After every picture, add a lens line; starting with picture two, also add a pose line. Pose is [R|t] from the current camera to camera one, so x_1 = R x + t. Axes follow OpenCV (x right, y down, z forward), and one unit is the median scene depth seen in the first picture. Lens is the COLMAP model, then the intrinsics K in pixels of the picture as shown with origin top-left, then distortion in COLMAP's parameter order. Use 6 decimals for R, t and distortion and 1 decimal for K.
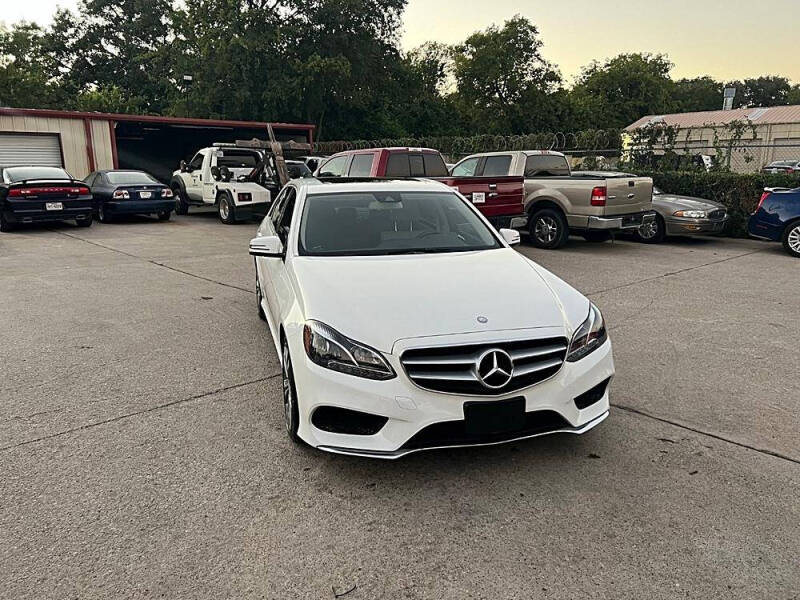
lens RADIAL K [[609.9, 0, 377.3], [0, 609.9, 297.9], [0, 0, 1]] dist [0.073479, -0.072978]
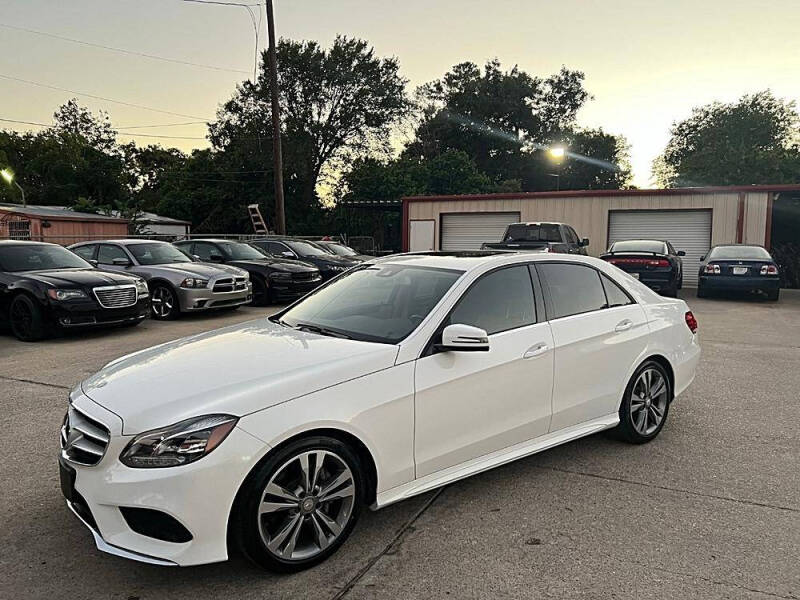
lens RADIAL K [[625.5, 0, 423.9], [0, 625.5, 296.9], [0, 0, 1]] dist [0.059212, -0.078165]
pose [[0.440463, 0.090263, -0.893222, 0.244873], [-0.196942, 0.980413, 0.001959, -0.039532], [0.875903, 0.175050, 0.449612, 0.181681]]
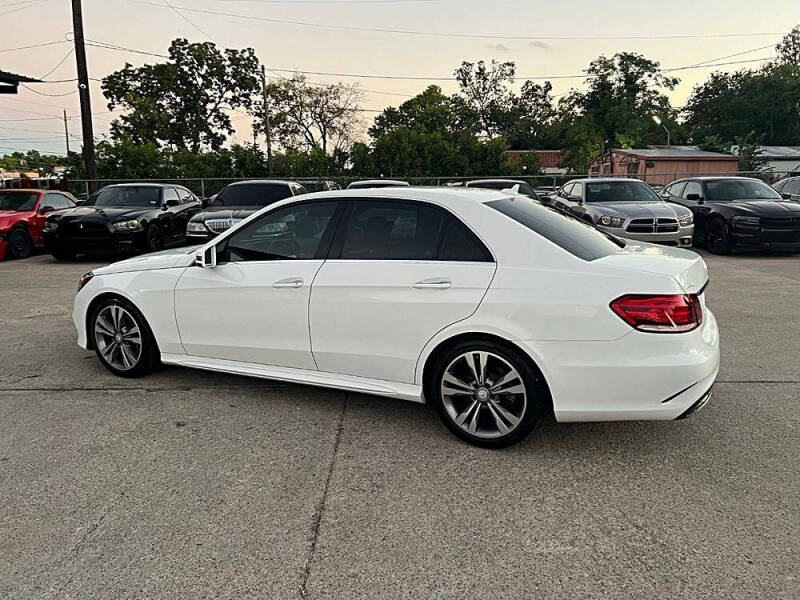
lens RADIAL K [[629.4, 0, 389.8], [0, 629.4, 298.8], [0, 0, 1]] dist [0.046333, -0.040997]
pose [[-0.650575, 0.149799, -0.744521, 0.211631], [-0.155706, 0.933217, 0.323823, -0.108078], [0.743308, 0.326598, -0.583803, 0.505536]]
